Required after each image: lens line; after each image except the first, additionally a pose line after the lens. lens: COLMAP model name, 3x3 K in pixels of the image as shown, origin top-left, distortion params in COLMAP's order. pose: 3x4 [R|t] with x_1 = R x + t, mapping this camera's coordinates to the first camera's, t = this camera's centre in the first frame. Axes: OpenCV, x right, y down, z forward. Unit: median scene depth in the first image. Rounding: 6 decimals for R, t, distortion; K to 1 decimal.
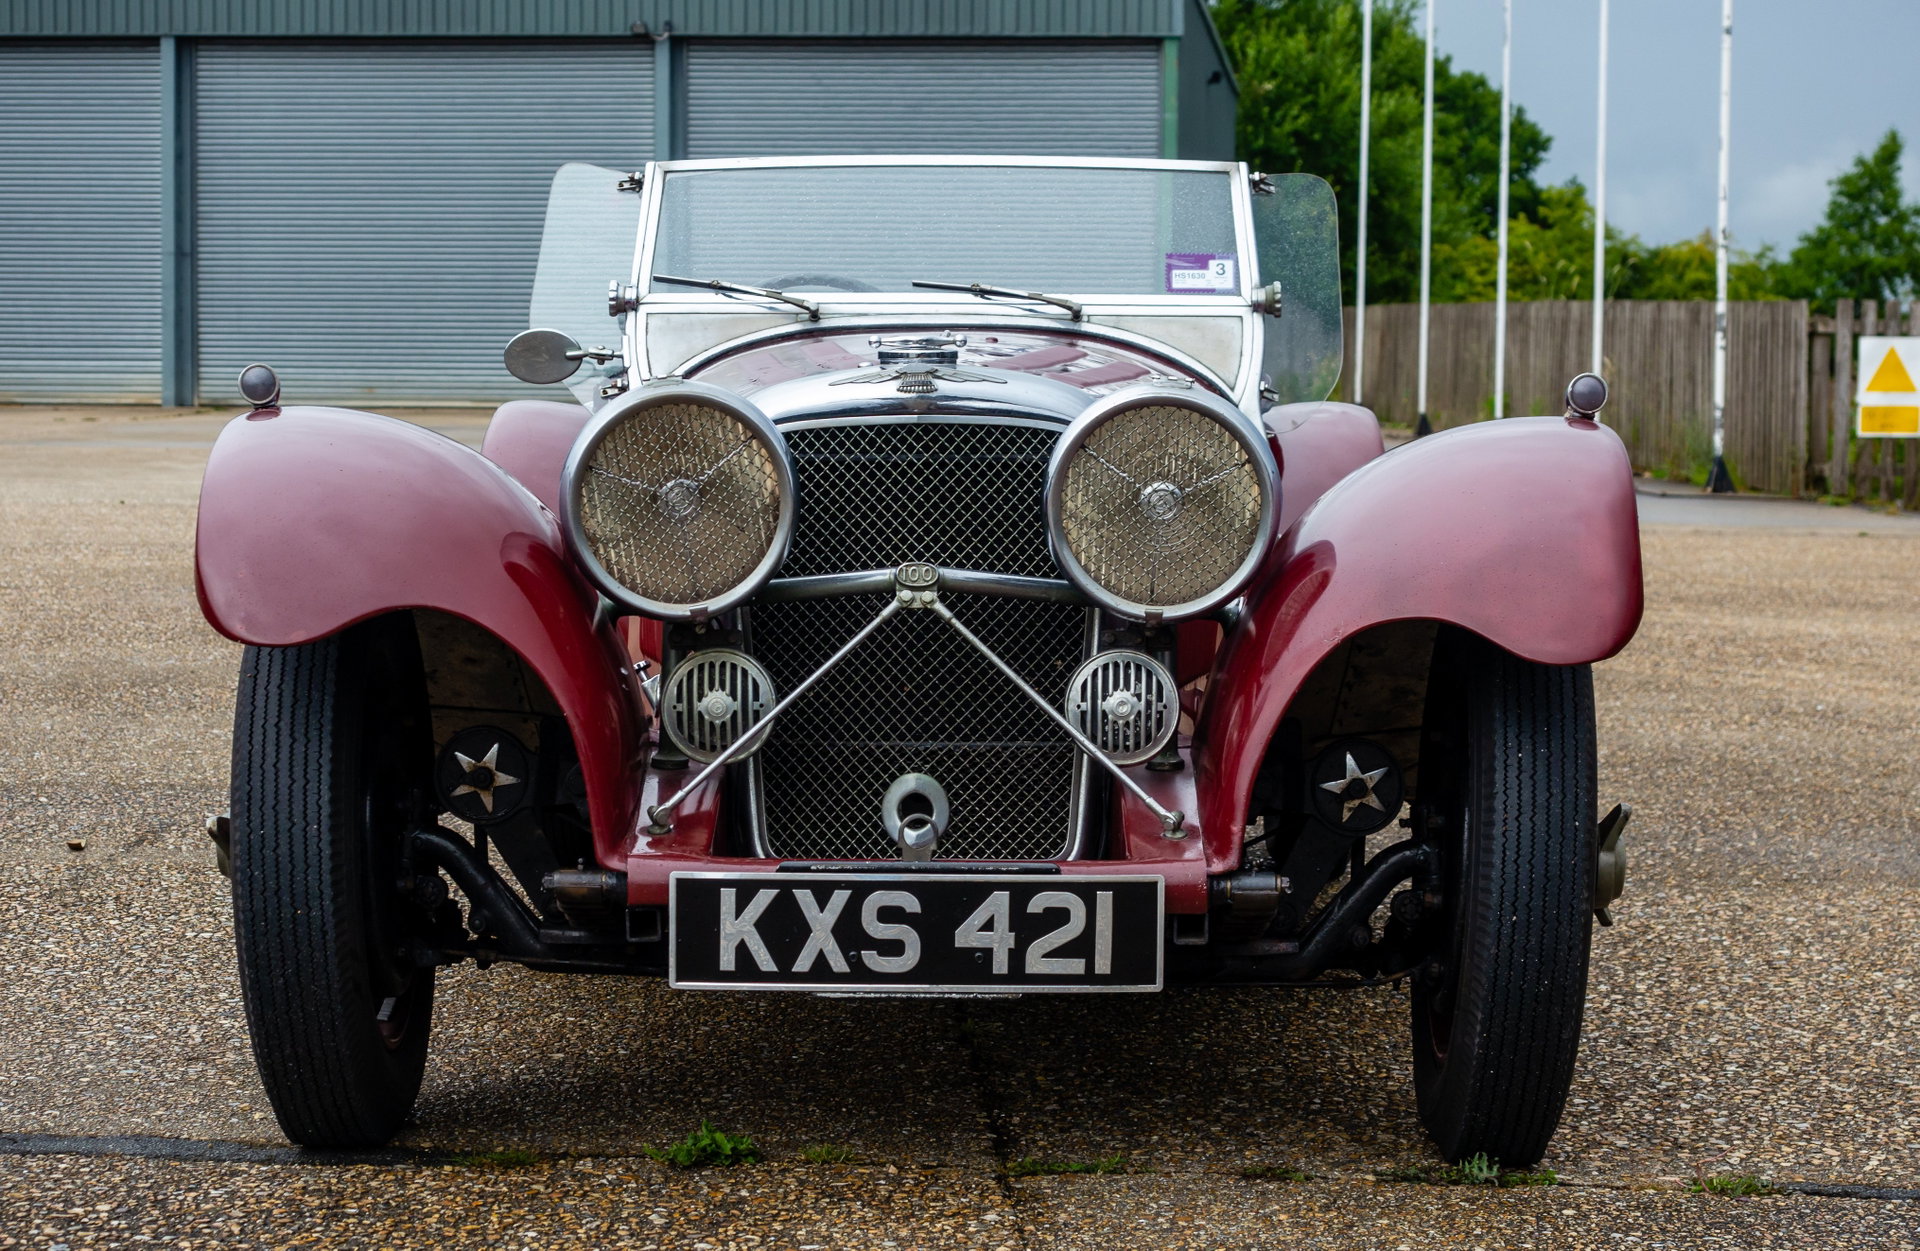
lens RADIAL K [[4217.5, 0, 902.3], [0, 4217.5, 626.9], [0, 0, 1]] dist [-0.000171, 0.015955]
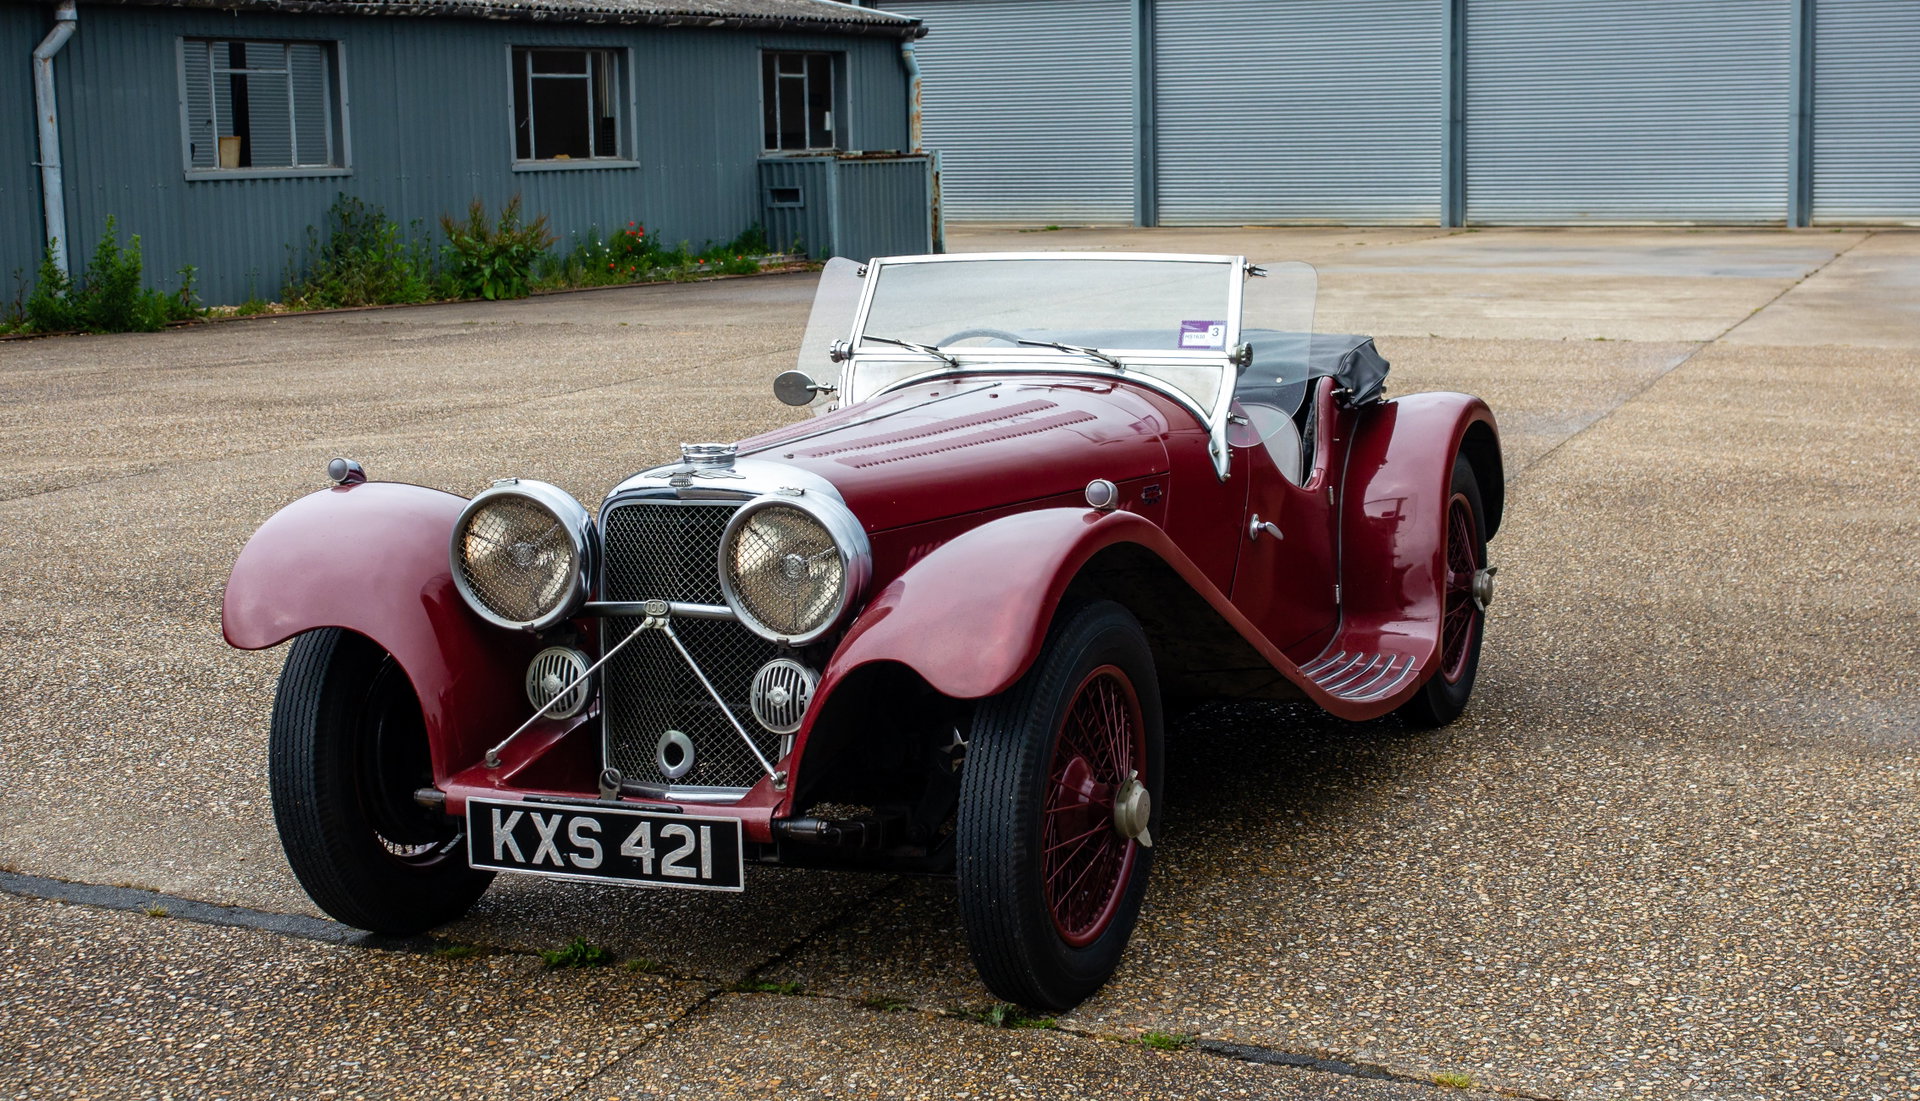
lens RADIAL K [[2914.4, 0, 960.0], [0, 2914.4, 550.5], [0, 0, 1]] dist [0.004588, -0.011516]
pose [[0.924483, 0.029272, -0.380098, 0.516953], [-0.002541, 0.997499, 0.070638, -0.109966], [0.381215, -0.064338, 0.922245, 0.048369]]
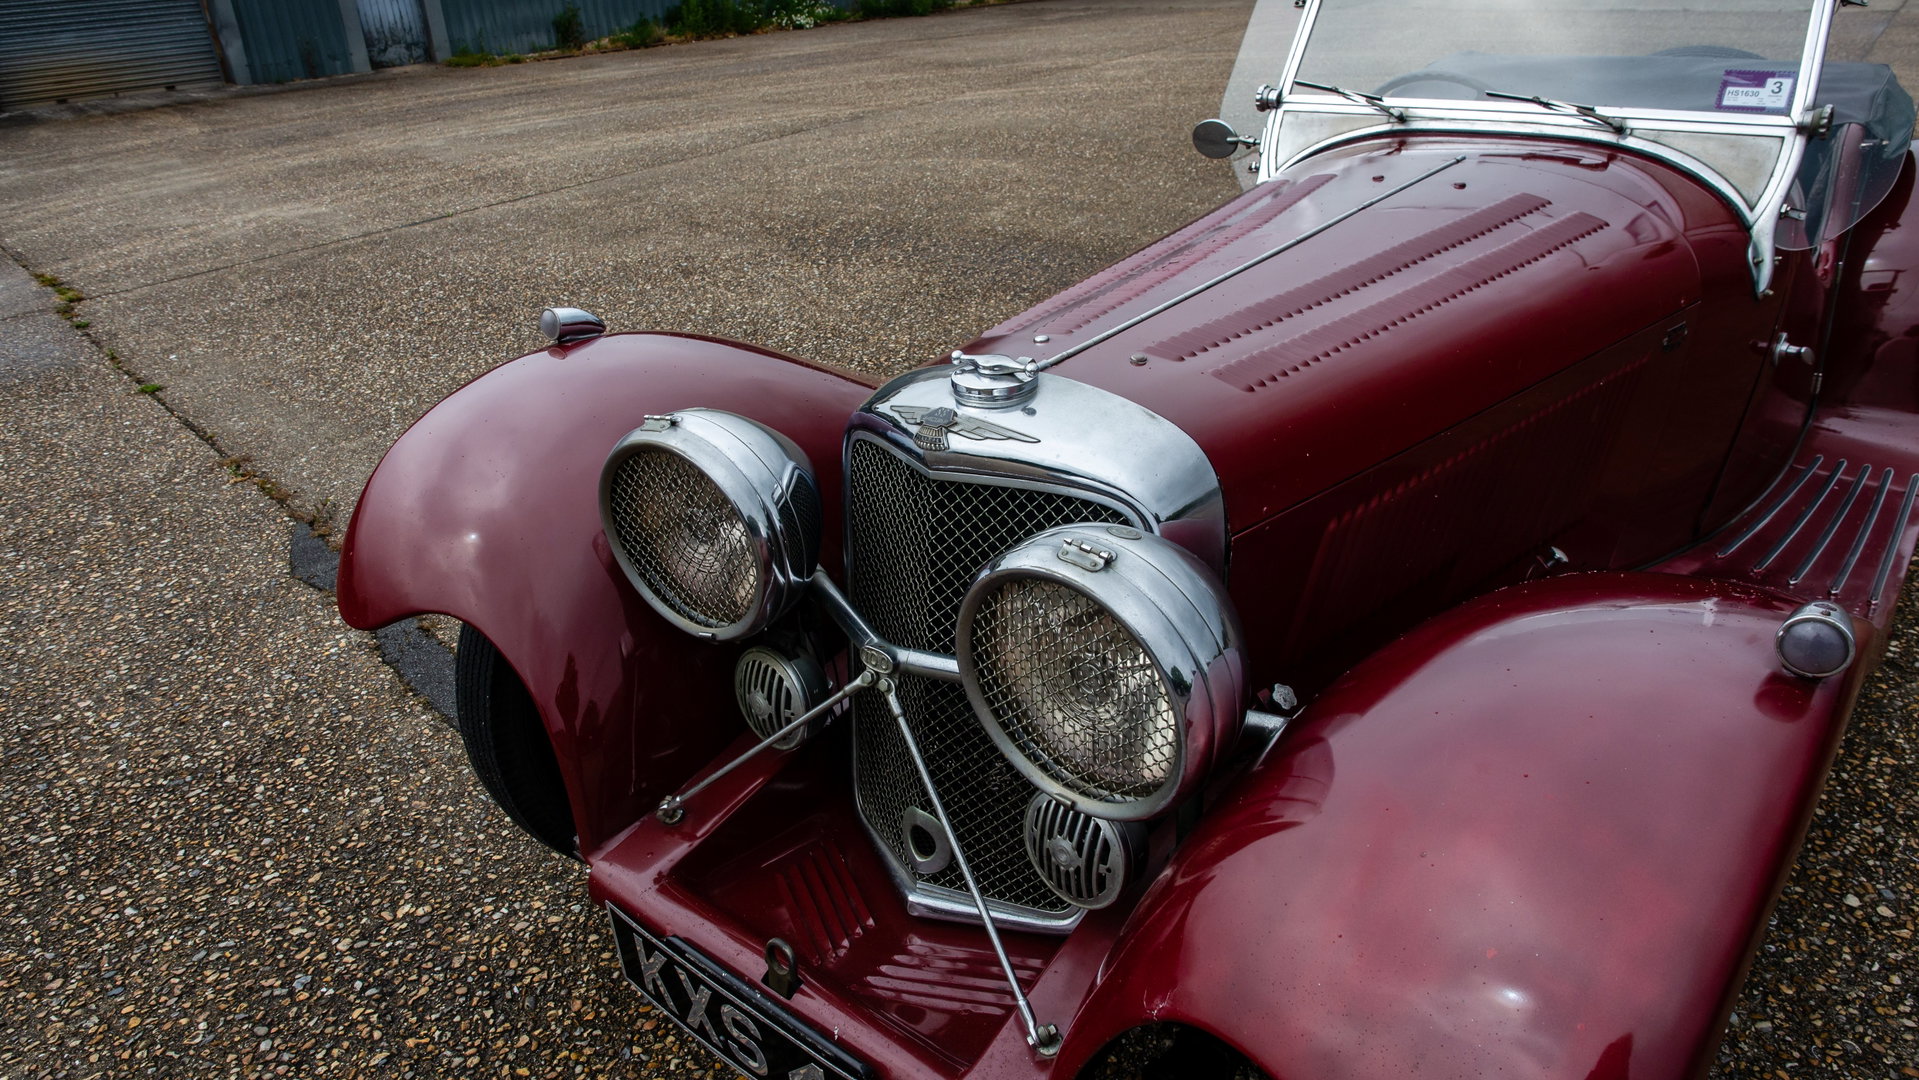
lens RADIAL K [[1249.0, 0, 950.6], [0, 1249.0, 533.7], [0, 0, 1]] dist [-0.003579, -0.002697]
pose [[0.774717, 0.234286, -0.587303, 0.172398], [0.014412, 0.922039, 0.386829, -0.145126], [0.632144, -0.308147, 0.710942, 0.820855]]
